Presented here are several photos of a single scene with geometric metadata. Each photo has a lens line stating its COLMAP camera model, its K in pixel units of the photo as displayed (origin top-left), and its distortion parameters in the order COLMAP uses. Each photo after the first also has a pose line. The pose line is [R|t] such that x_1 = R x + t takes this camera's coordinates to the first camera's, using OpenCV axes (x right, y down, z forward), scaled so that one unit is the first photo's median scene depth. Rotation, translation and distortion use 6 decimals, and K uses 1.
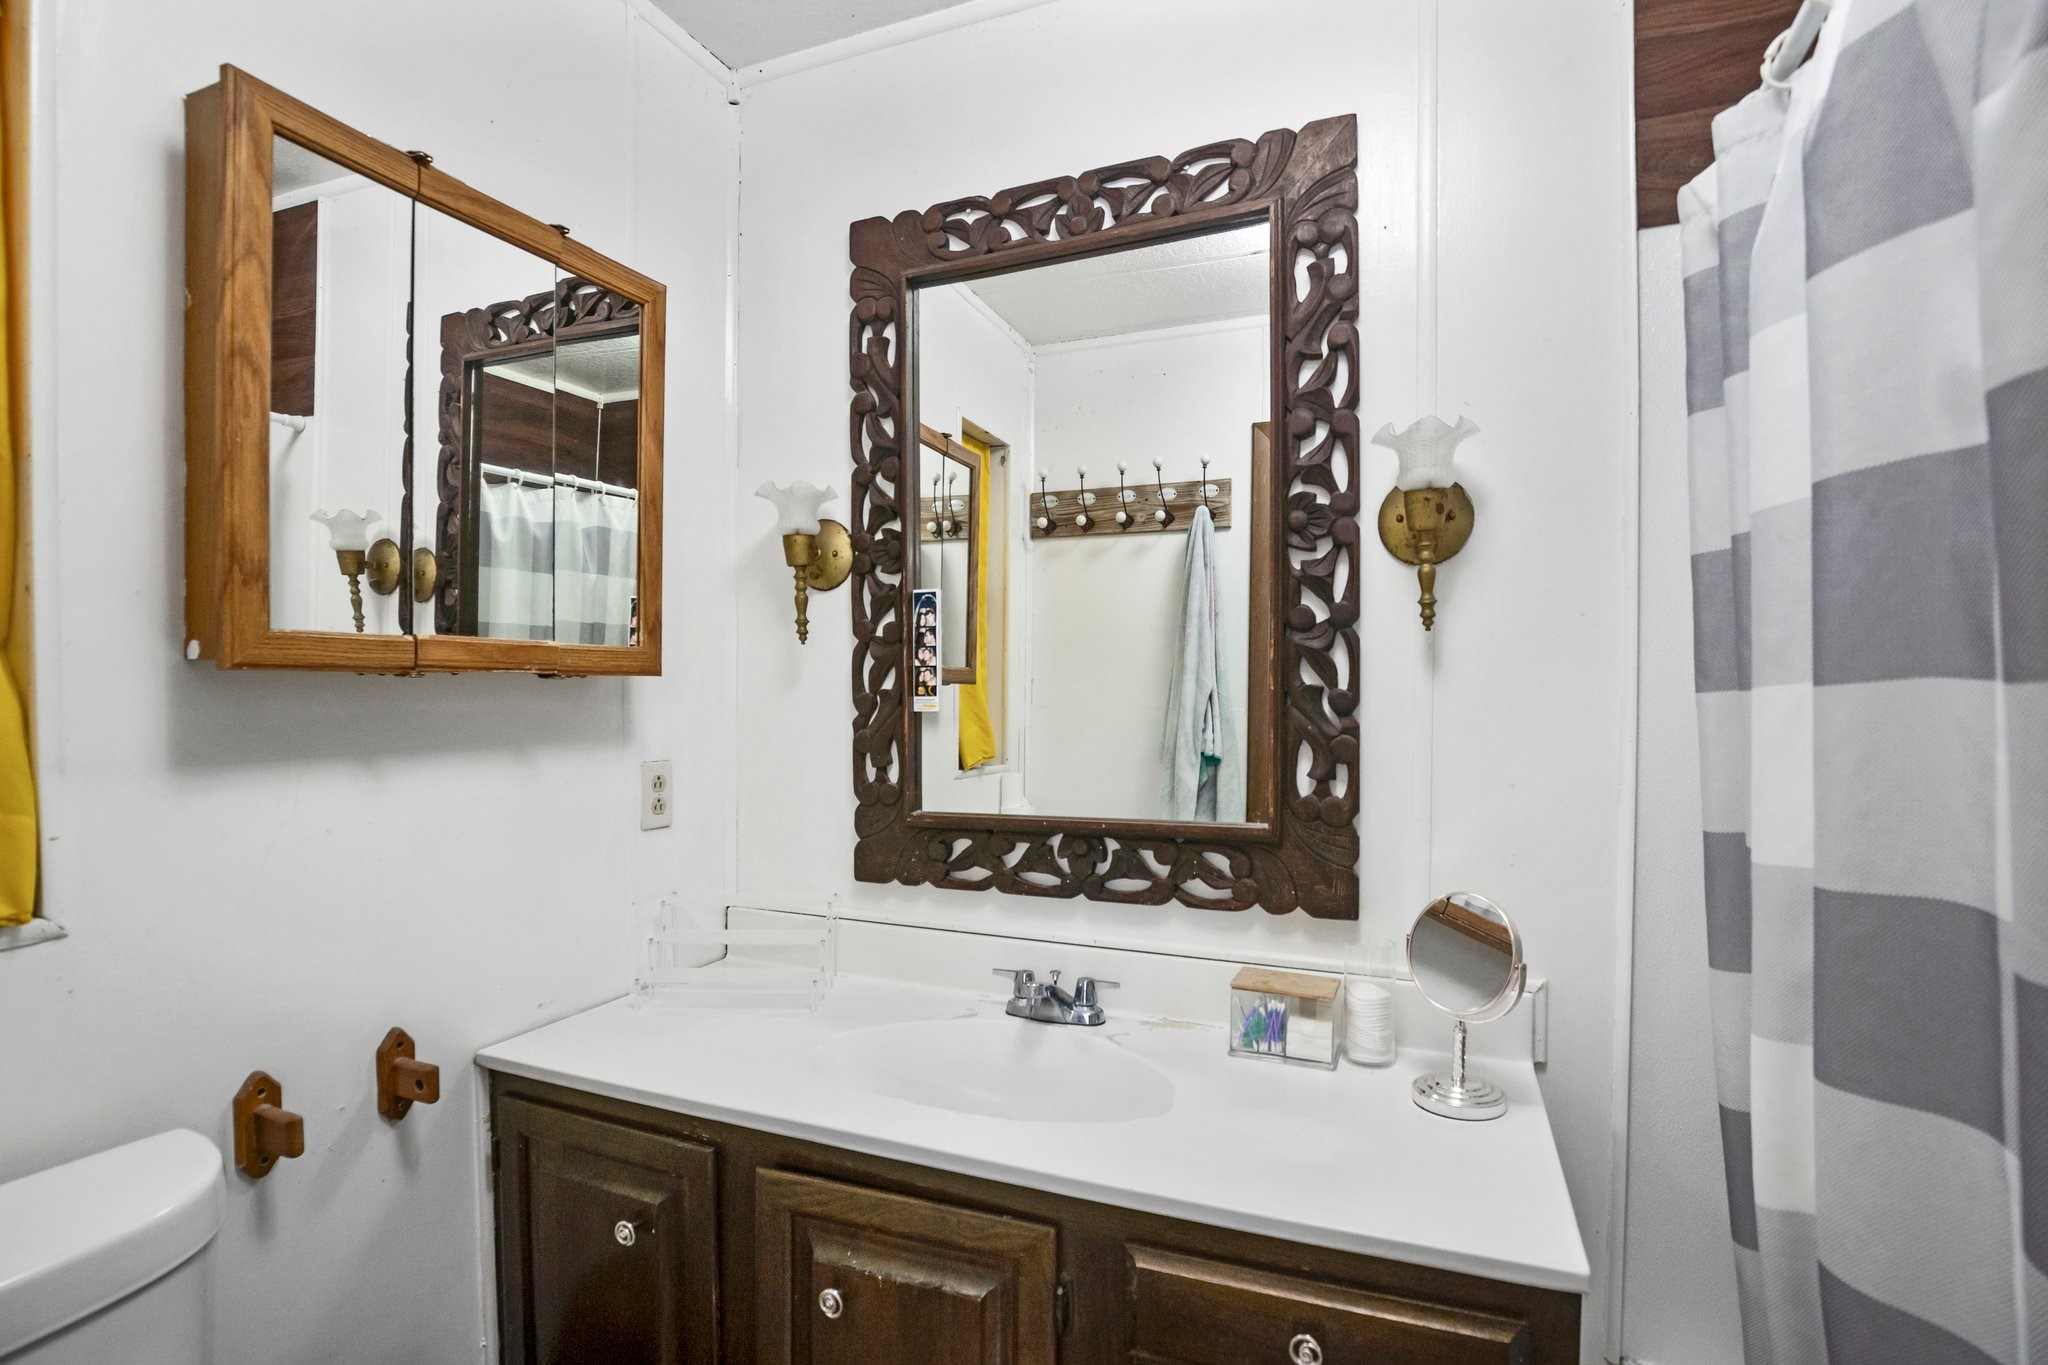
lens RADIAL K [[961.0, 0, 1025.2], [0, 961.0, 701.2], [0, 0, 1]] dist [-0.032871, 0.006689]
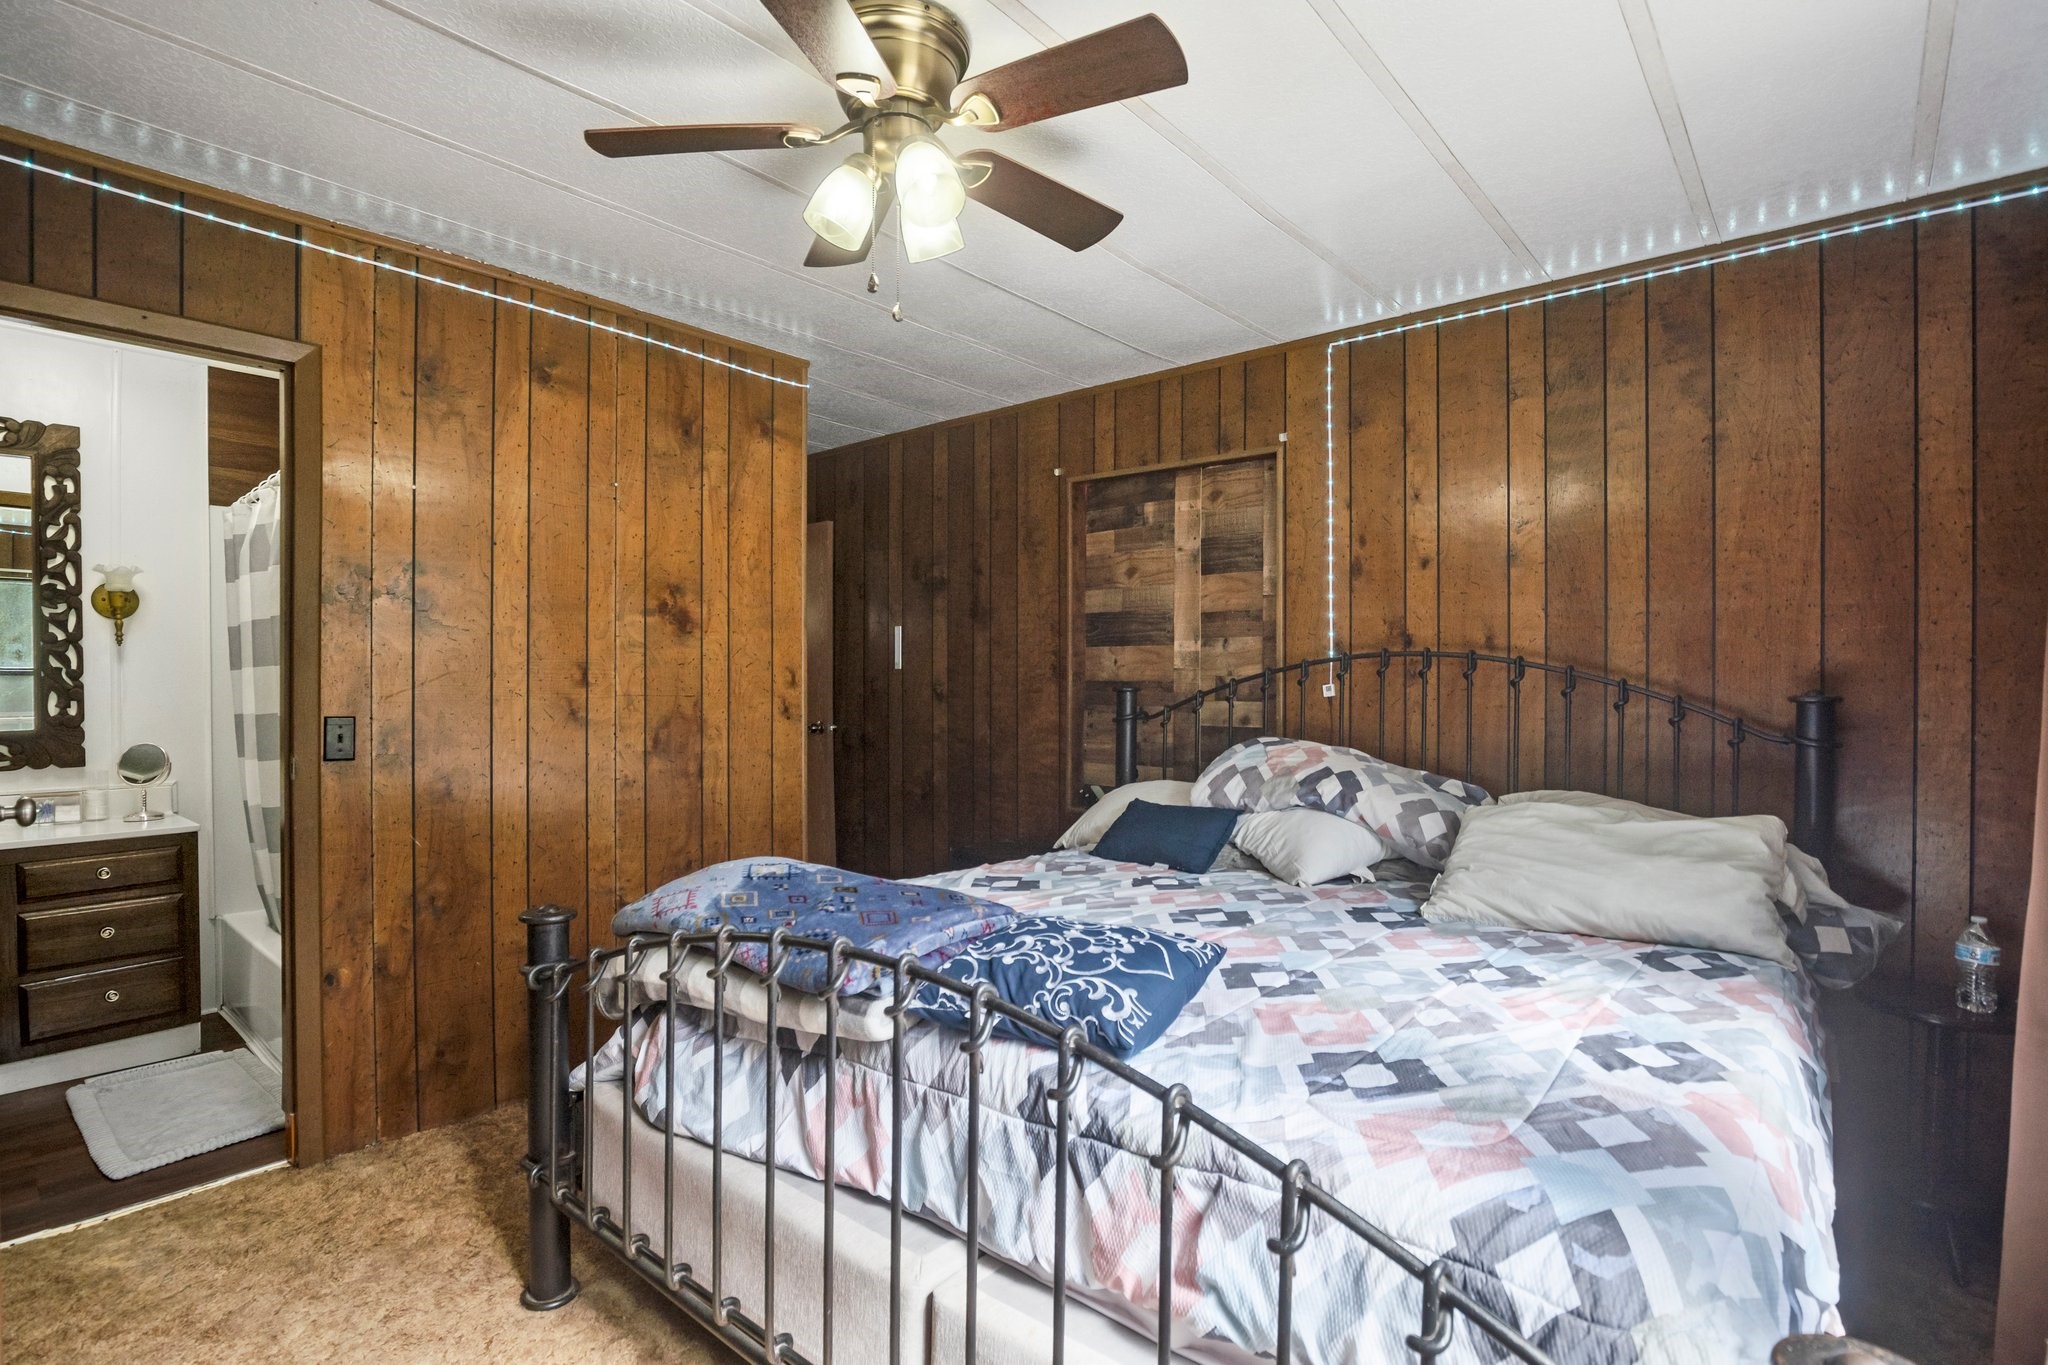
lens RADIAL K [[961.0, 0, 1022.6], [0, 961.0, 687.9], [0, 0, 1]] dist [-0.032871, 0.006689]
pose [[0.307949, -0.028273, 0.950983, -1.138149], [0.000398, 0.999562, 0.029589, -0.032214], [-0.951403, -0.008733, 0.307825, -1.925987]]
